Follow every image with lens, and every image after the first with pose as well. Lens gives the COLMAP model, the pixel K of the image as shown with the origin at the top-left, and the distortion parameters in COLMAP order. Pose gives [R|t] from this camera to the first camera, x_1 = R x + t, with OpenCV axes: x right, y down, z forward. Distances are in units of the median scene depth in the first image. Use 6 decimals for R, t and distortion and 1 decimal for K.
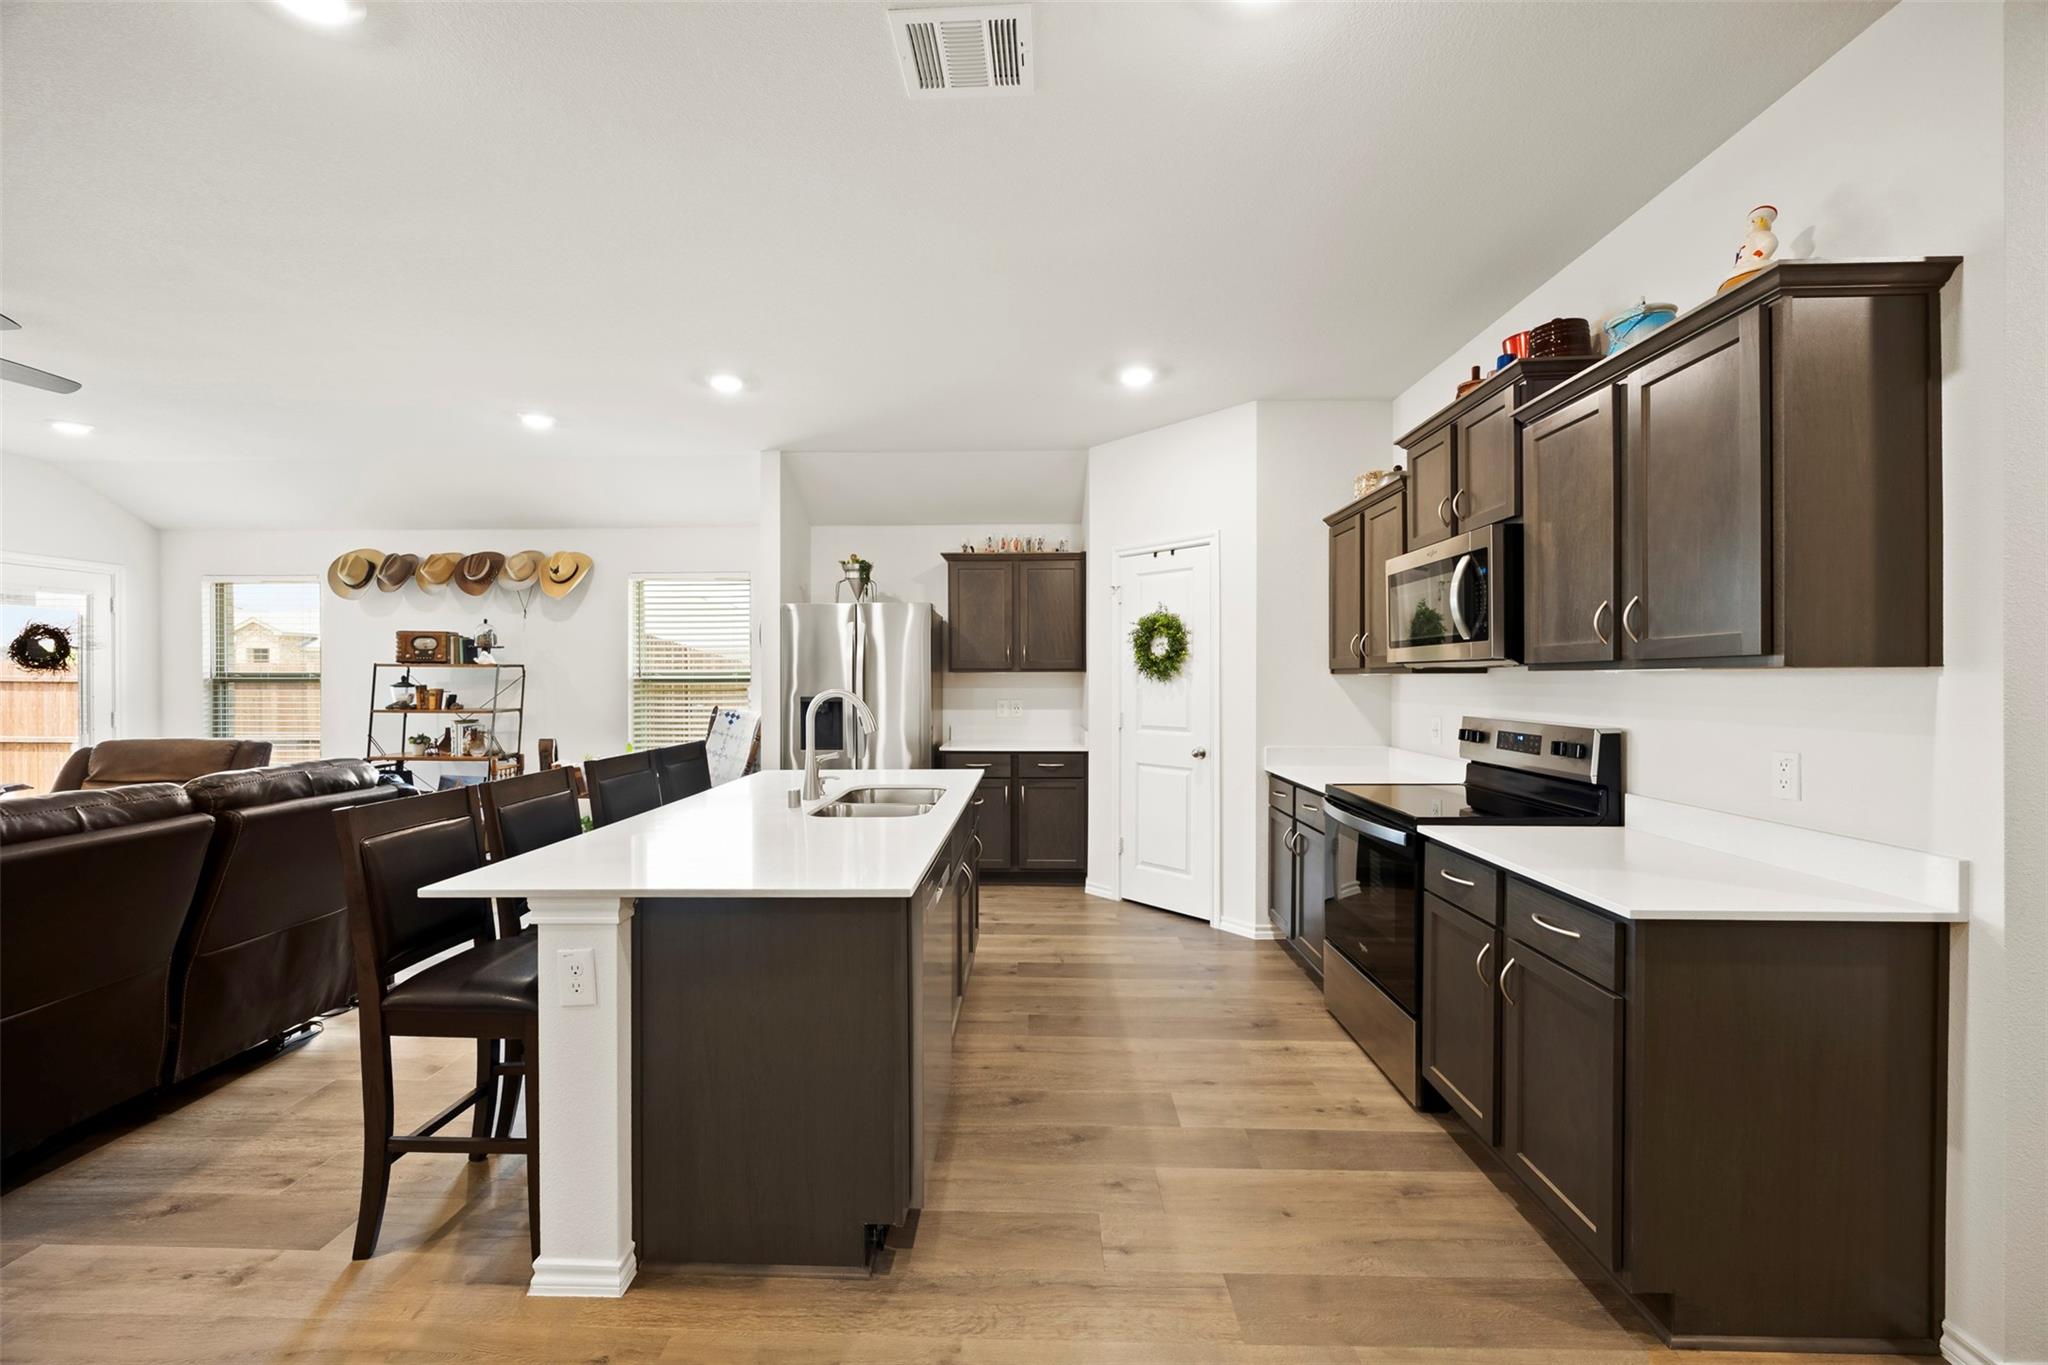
lens RADIAL K [[796.9, 0, 1006.5], [0, 796.9, 680.9], [0, 0, 1]] dist [0.002359, -0.000379]
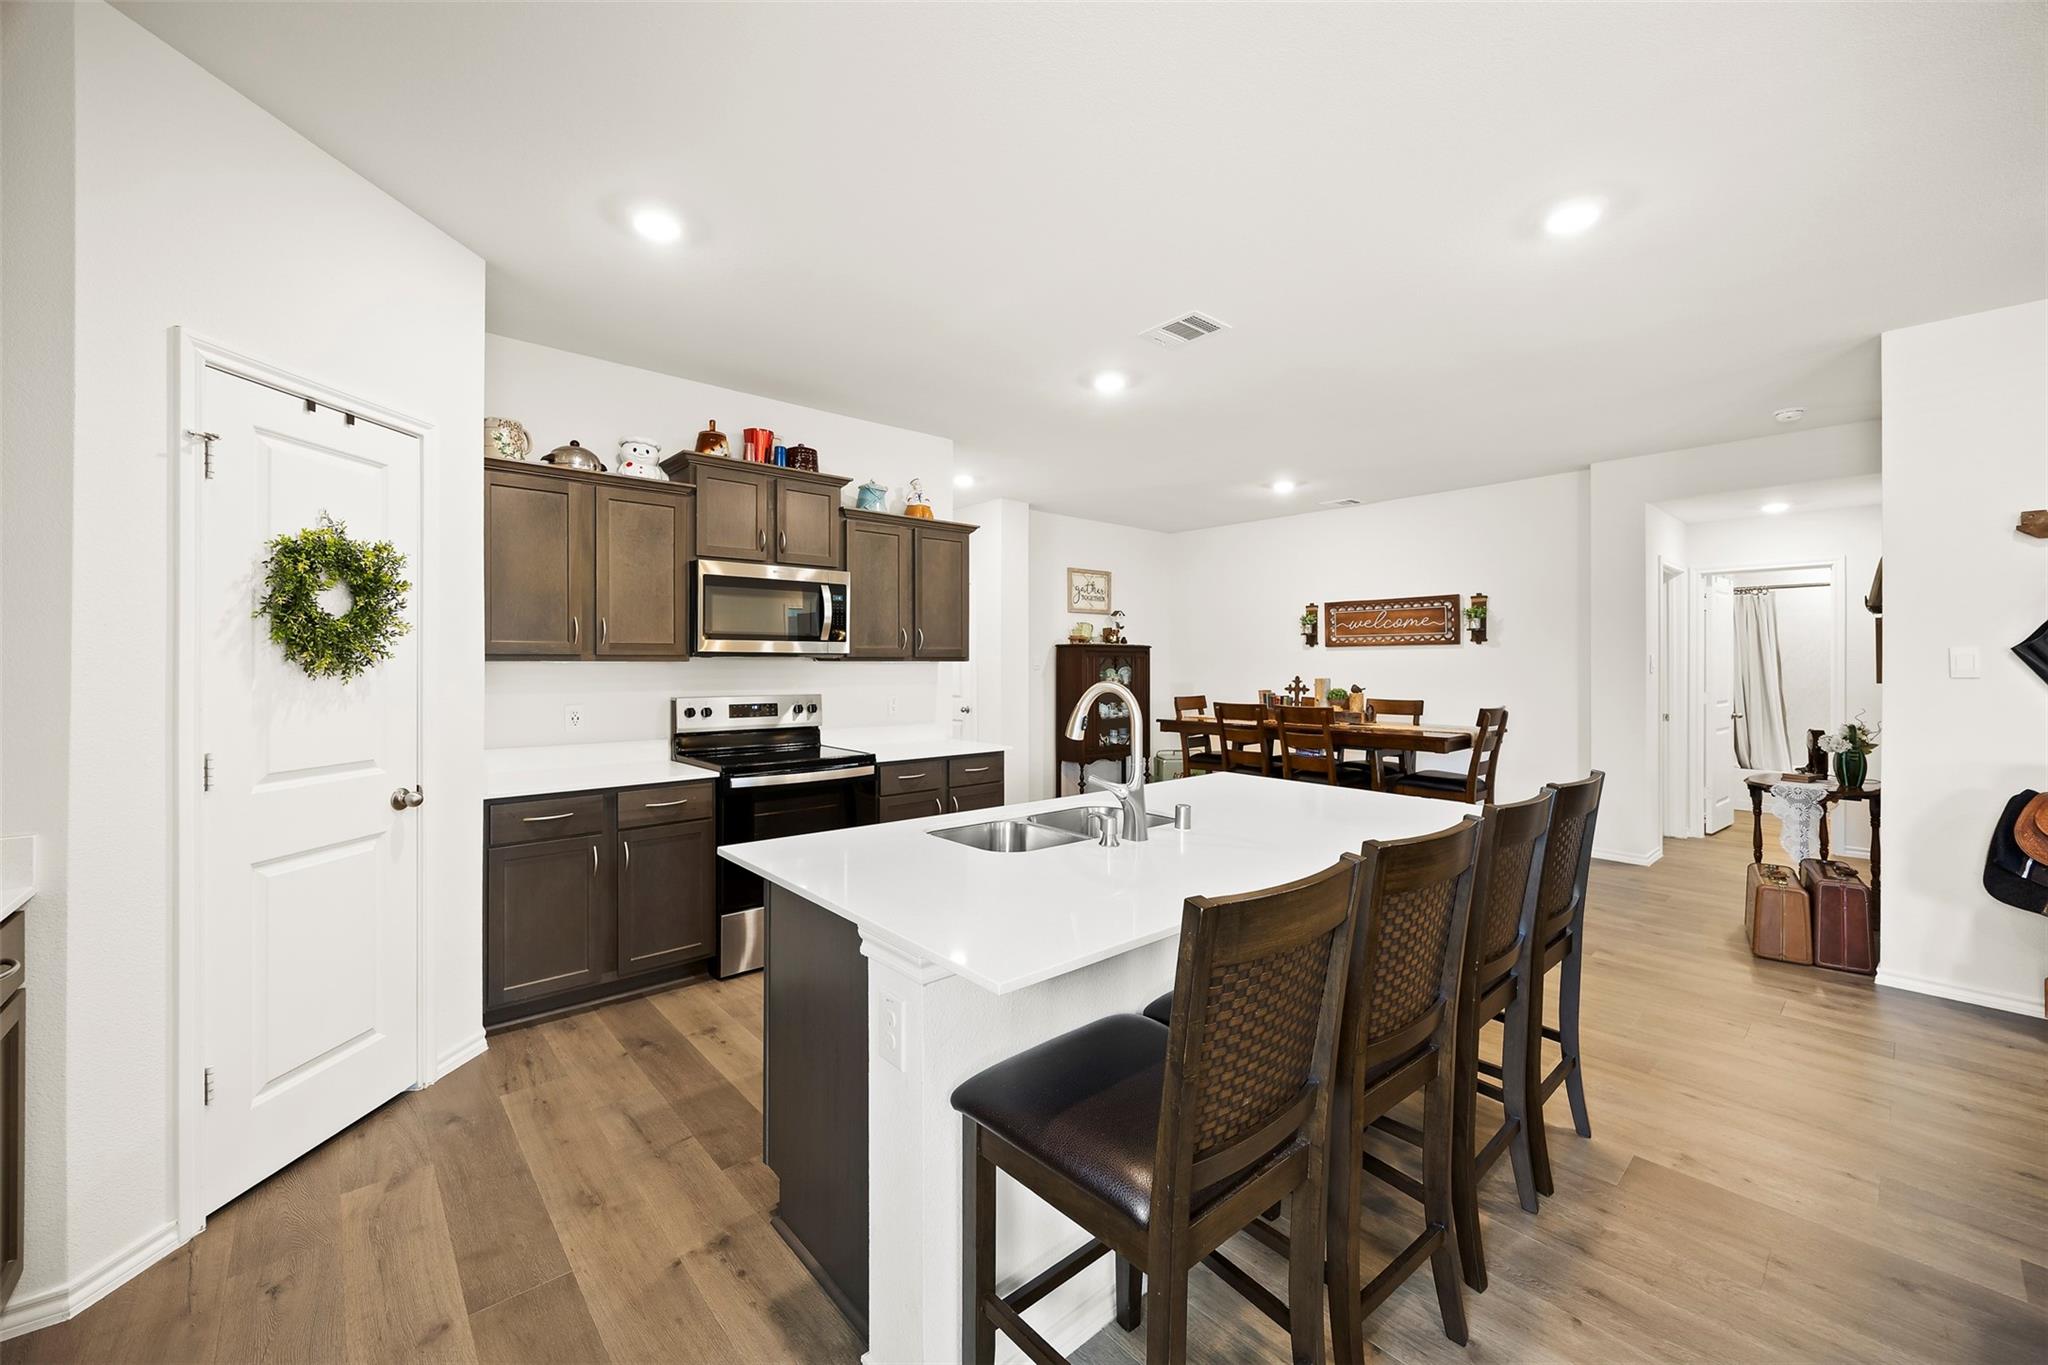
lens RADIAL K [[796.9, 0, 1027.4], [0, 796.9, 664.1], [0, 0, 1]] dist [0.002359, -0.000379]
pose [[-0.699587, 0.003489, 0.714539, -0.538672], [0.007088, 0.999973, 0.002057, -0.003739], [-0.714512, 0.006504, -0.699593, 1.236390]]
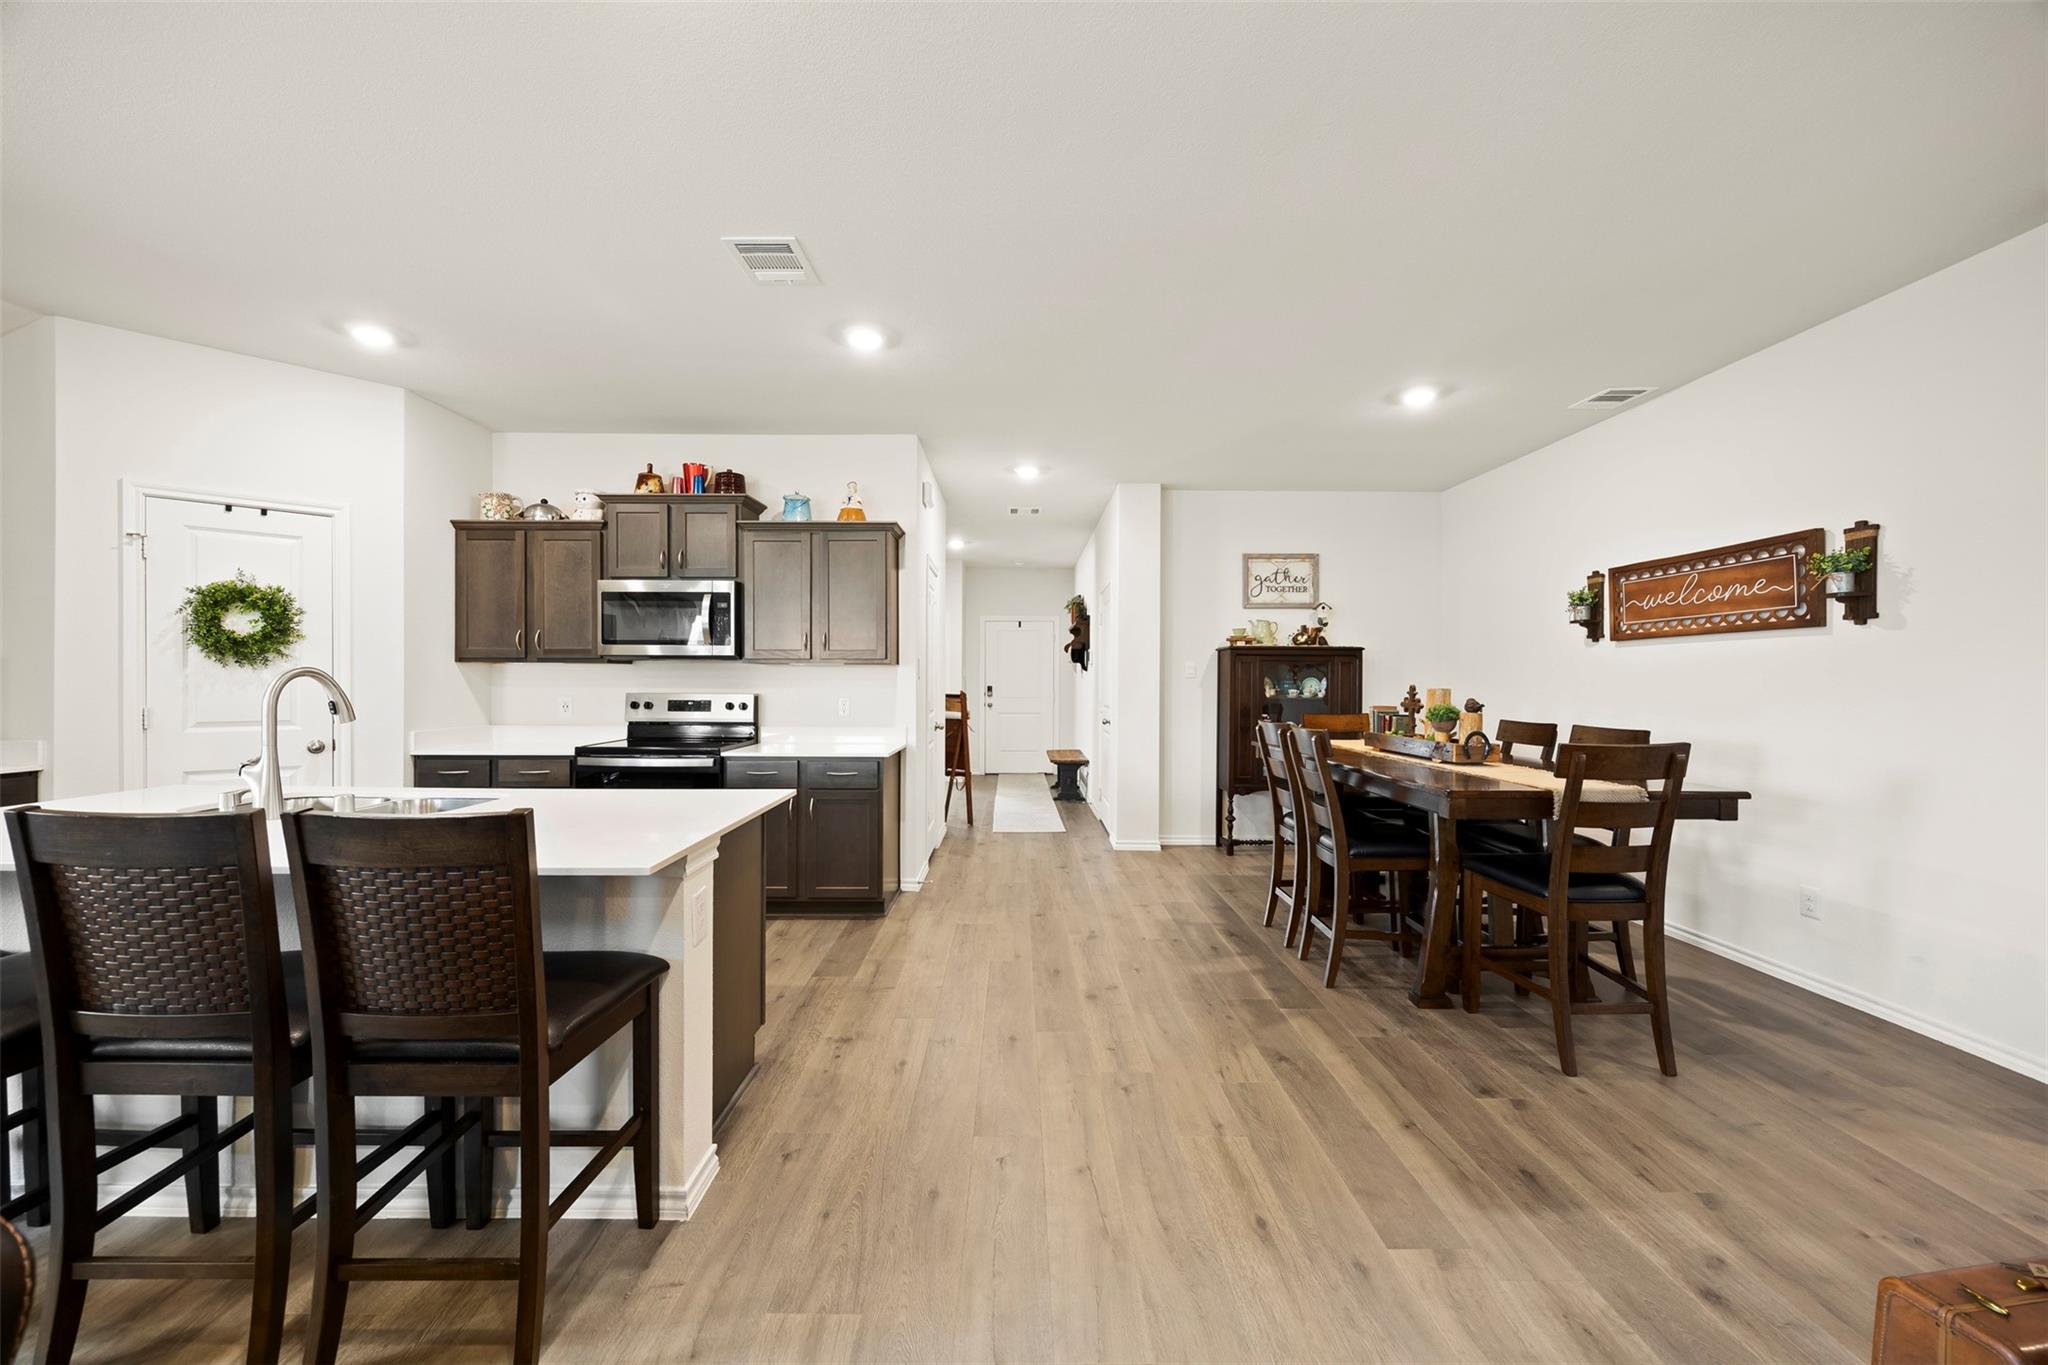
lens RADIAL K [[796.9, 0, 1028.2], [0, 796.9, 690.3], [0, 0, 1]] dist [0.002359, -0.000379]
pose [[-0.052969, -0.007428, 0.998569, -0.794571], [0.002558, 0.999968, 0.007574, 0.025441], [-0.998593, 0.002956, -0.052949, 0.285371]]
